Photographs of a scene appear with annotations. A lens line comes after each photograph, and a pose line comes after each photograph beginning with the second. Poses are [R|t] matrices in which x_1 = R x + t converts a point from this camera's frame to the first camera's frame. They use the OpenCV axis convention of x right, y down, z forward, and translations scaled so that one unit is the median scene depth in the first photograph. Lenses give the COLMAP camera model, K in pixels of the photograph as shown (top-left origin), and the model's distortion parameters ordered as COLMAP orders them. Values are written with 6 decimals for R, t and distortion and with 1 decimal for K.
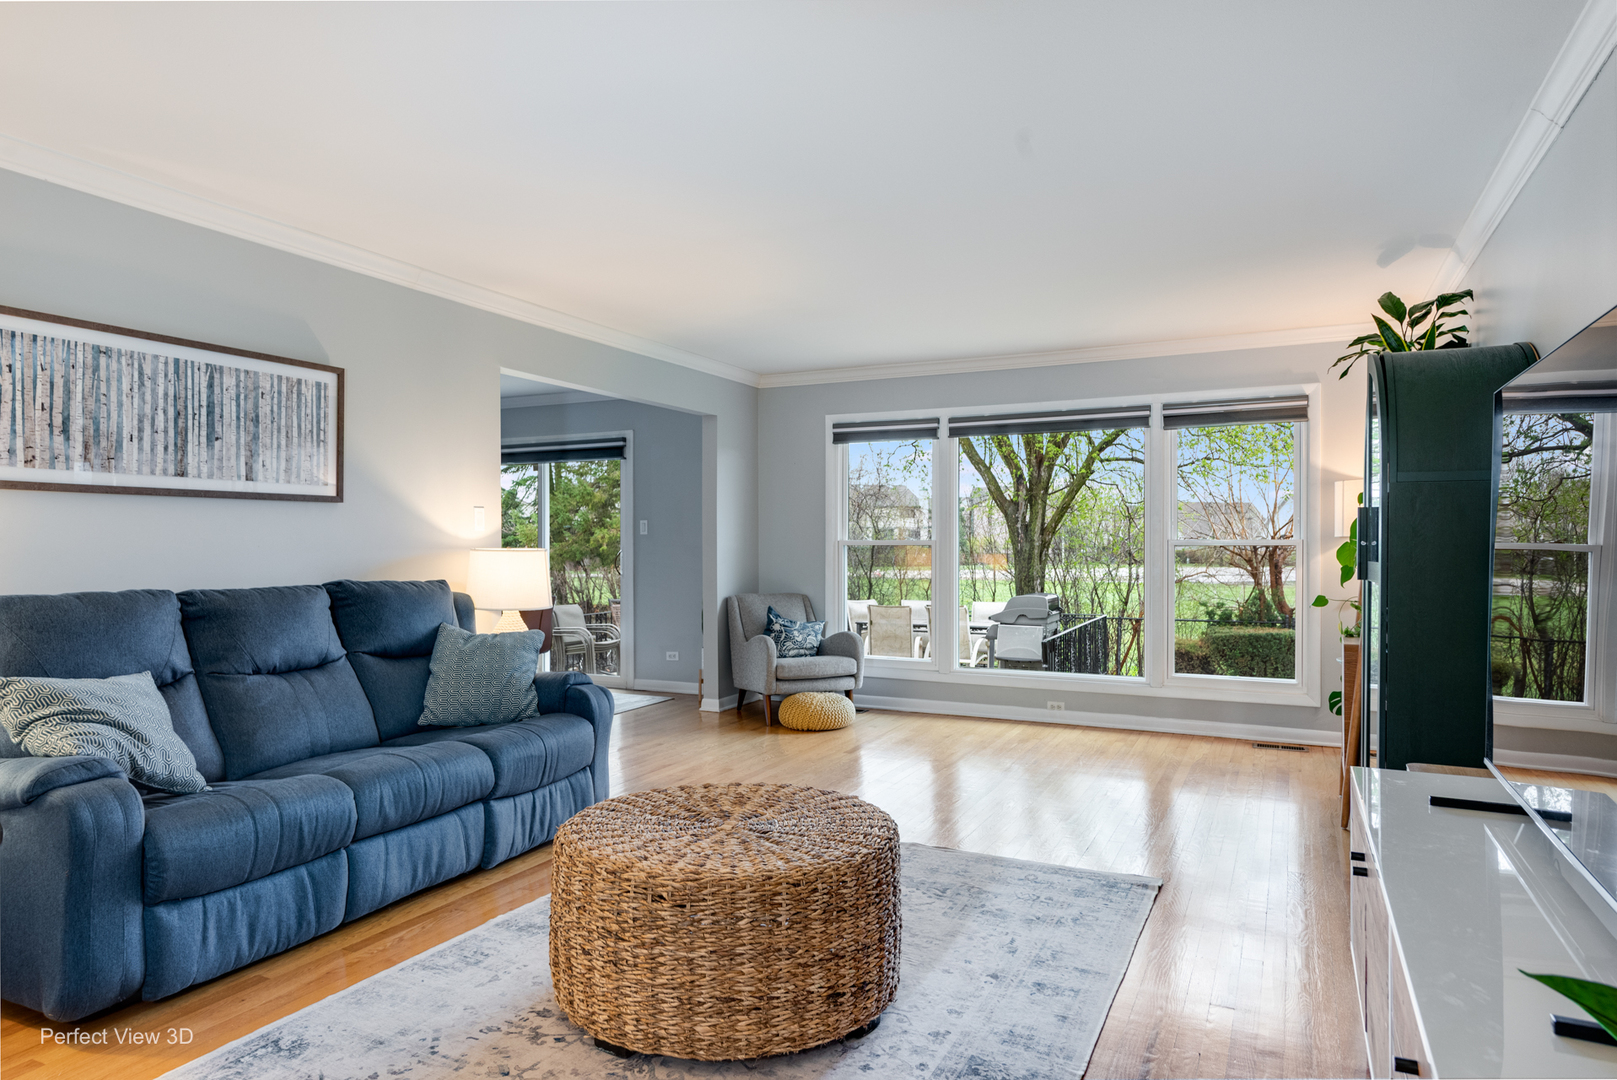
lens RADIAL K [[983.3, 0, 806.0], [0, 983.3, 546.8], [0, 0, 1]] dist [-0.042187, -0.001098]
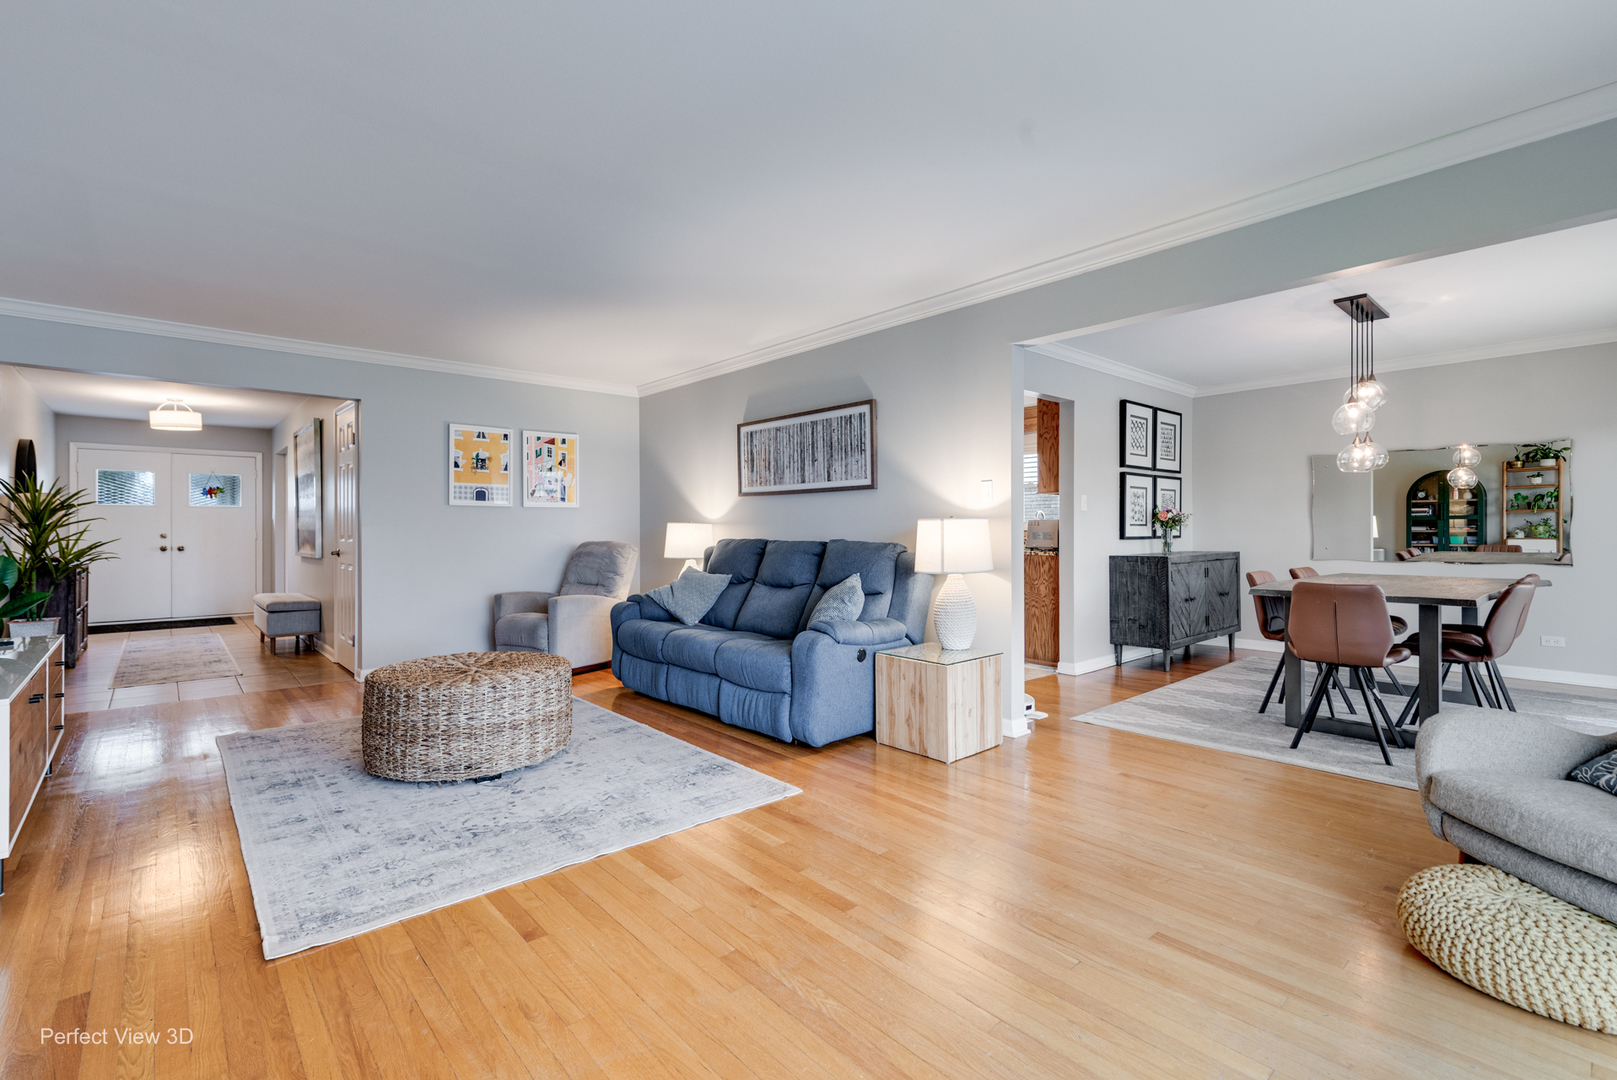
lens RADIAL K [[733.3, 0, 806.4], [0, 733.3, 529.1], [0, 0, 1]] dist [-0.002014, -0.000328]
pose [[-0.382387, 0.006506, -0.923979, 0.724628], [0.006923, 0.999967, 0.004176, 0.013634], [0.923976, -0.004800, -0.382420, 1.599480]]
